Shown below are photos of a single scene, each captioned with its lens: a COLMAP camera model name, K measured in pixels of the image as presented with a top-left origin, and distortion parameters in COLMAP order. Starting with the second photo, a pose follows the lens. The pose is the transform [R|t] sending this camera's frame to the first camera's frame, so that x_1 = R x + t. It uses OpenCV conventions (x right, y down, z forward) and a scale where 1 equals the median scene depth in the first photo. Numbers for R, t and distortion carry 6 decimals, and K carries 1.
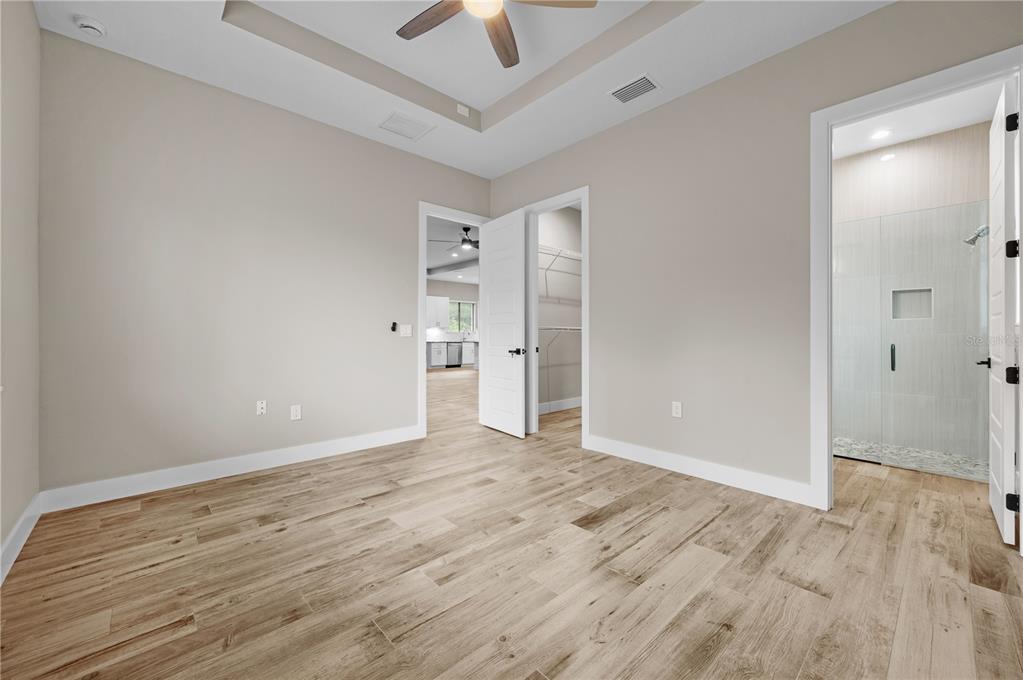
lens RADIAL K [[403.1, 0, 516.4], [0, 403.1, 337.3], [0, 0, 1]] dist [0.001013, 0.000126]
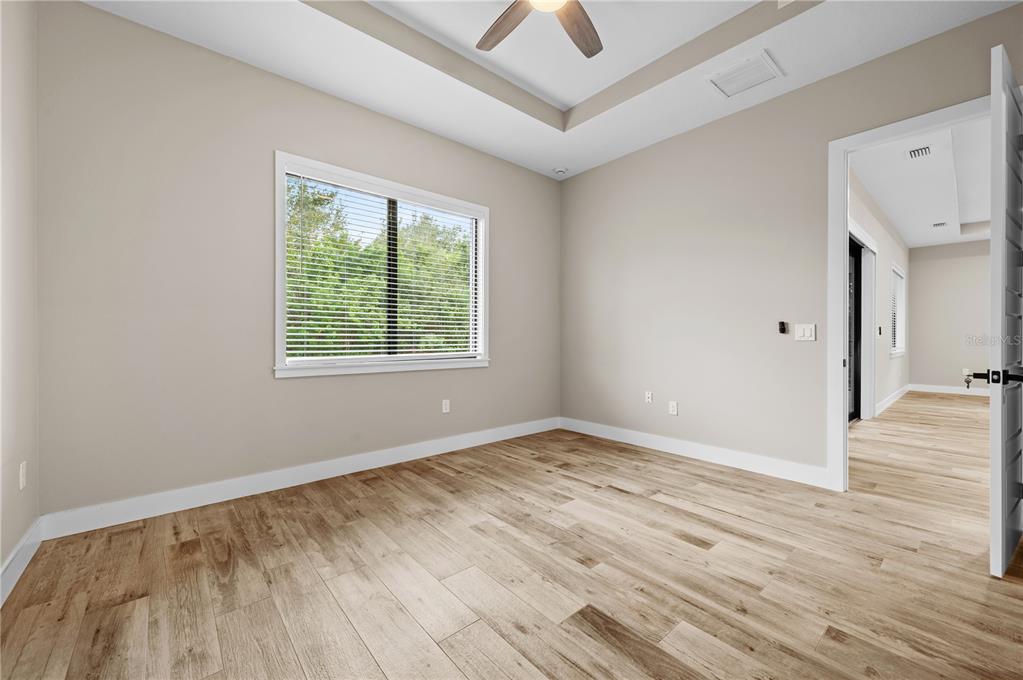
lens RADIAL K [[403.1, 0, 516.4], [0, 403.1, 337.3], [0, 0, 1]] dist [0.001013, 0.000126]
pose [[-0.029003, 0.000883, -0.999579, 0.778281], [-0.007262, 0.999973, 0.001094, -0.007145], [0.999553, 0.007290, -0.028996, 0.819987]]
